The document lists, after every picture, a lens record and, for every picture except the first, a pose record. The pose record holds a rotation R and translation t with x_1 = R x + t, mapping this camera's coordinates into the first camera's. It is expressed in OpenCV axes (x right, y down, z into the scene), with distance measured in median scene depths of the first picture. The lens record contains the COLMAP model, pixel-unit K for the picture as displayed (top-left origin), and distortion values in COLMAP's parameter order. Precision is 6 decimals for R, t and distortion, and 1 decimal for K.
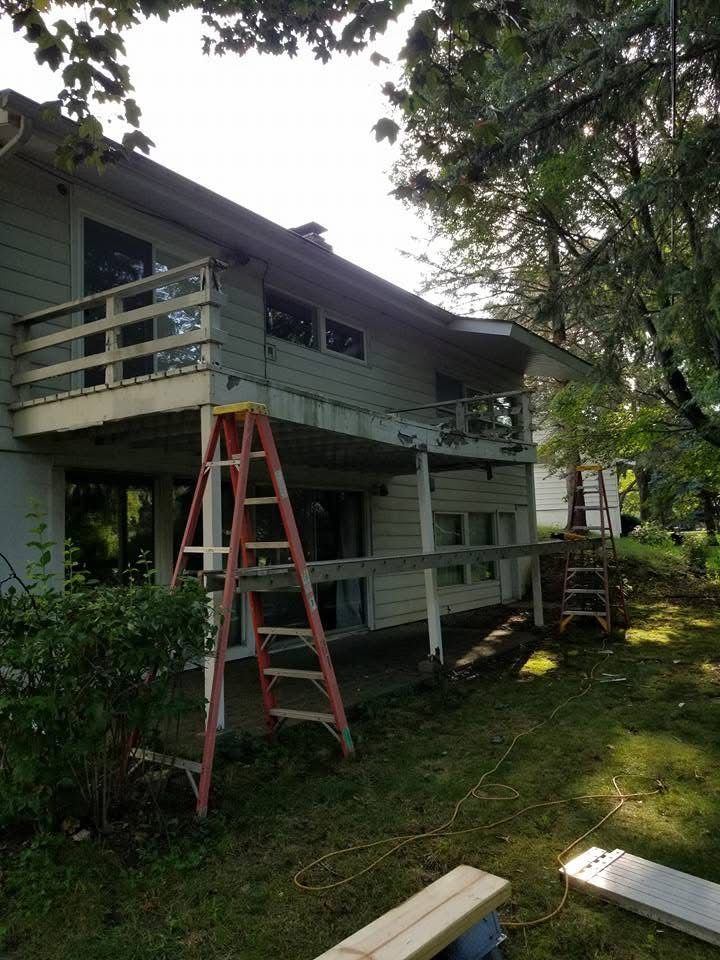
lens RADIAL K [[651.2, 0, 360.0], [0, 651.2, 480.0], [0, 0, 1]] dist [-0.001293, 0.000085]
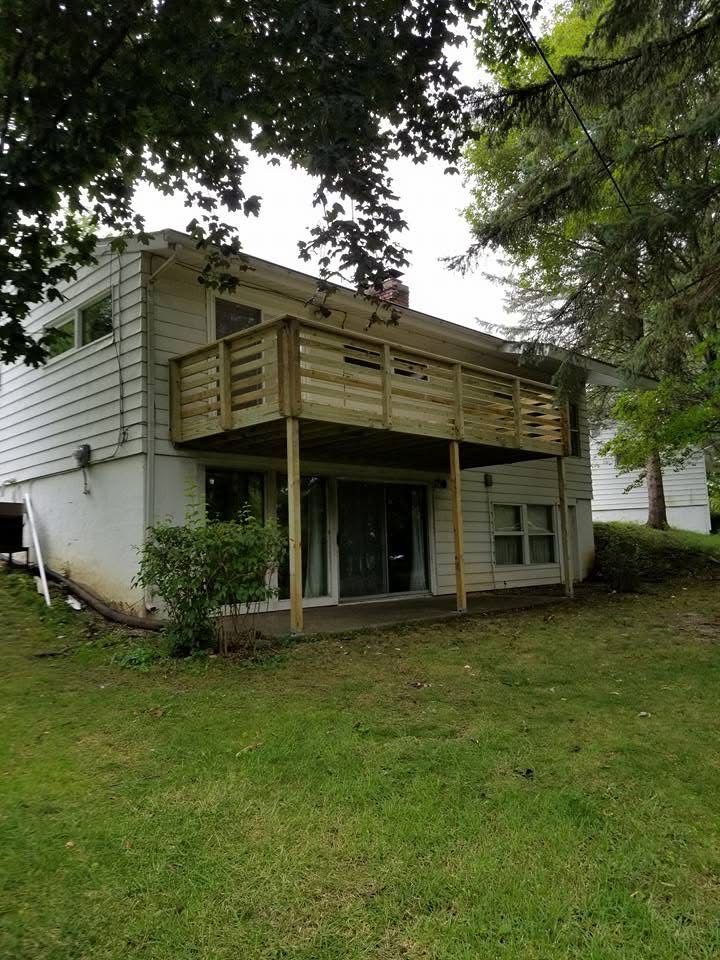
lens RADIAL K [[651.2, 0, 360.0], [0, 651.2, 480.0], [0, 0, 1]] dist [-0.001293, 0.000085]
pose [[0.981328, -0.015969, -0.191679, 0.106114], [0.012829, 0.999763, -0.017608, 0.025553], [0.191915, 0.014820, 0.981300, -0.229927]]
